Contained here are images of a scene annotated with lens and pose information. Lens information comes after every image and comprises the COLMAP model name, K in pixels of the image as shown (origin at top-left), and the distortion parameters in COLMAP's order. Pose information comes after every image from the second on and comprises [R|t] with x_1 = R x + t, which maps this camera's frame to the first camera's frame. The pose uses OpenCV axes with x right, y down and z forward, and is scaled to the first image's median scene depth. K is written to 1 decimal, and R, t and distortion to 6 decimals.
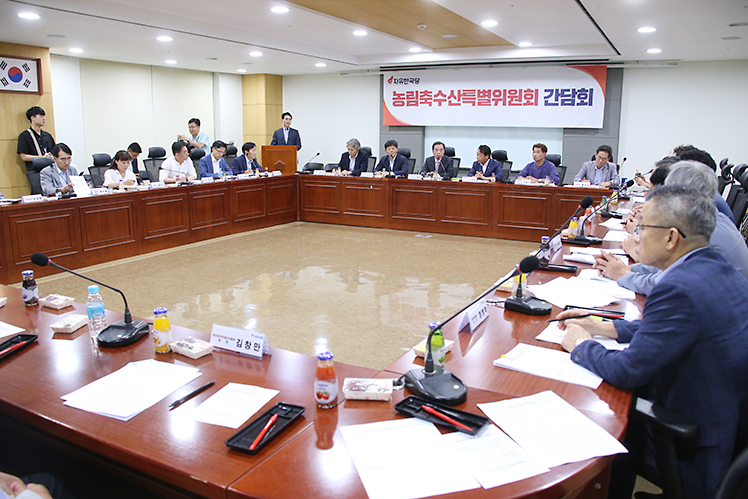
lens RADIAL K [[607.9, 0, 384.3], [0, 607.9, 266.9], [0, 0, 1]] dist [-0.145334, 0.072700]
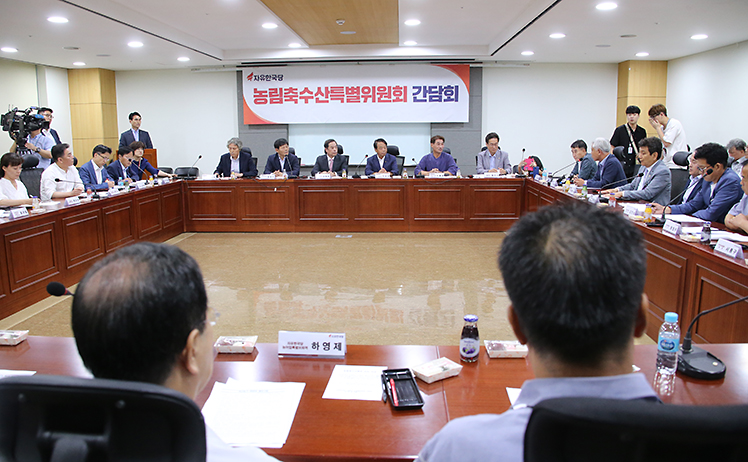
lens RADIAL K [[601.8, 0, 386.6], [0, 601.8, 236.2], [0, 0, 1]] dist [-0.141750, 0.030543]
pose [[0.902120, -0.088097, 0.422395, -0.236364], [0.106166, 0.994159, -0.019394, -0.021331], [-0.418220, 0.062340, 0.906204, 0.086419]]
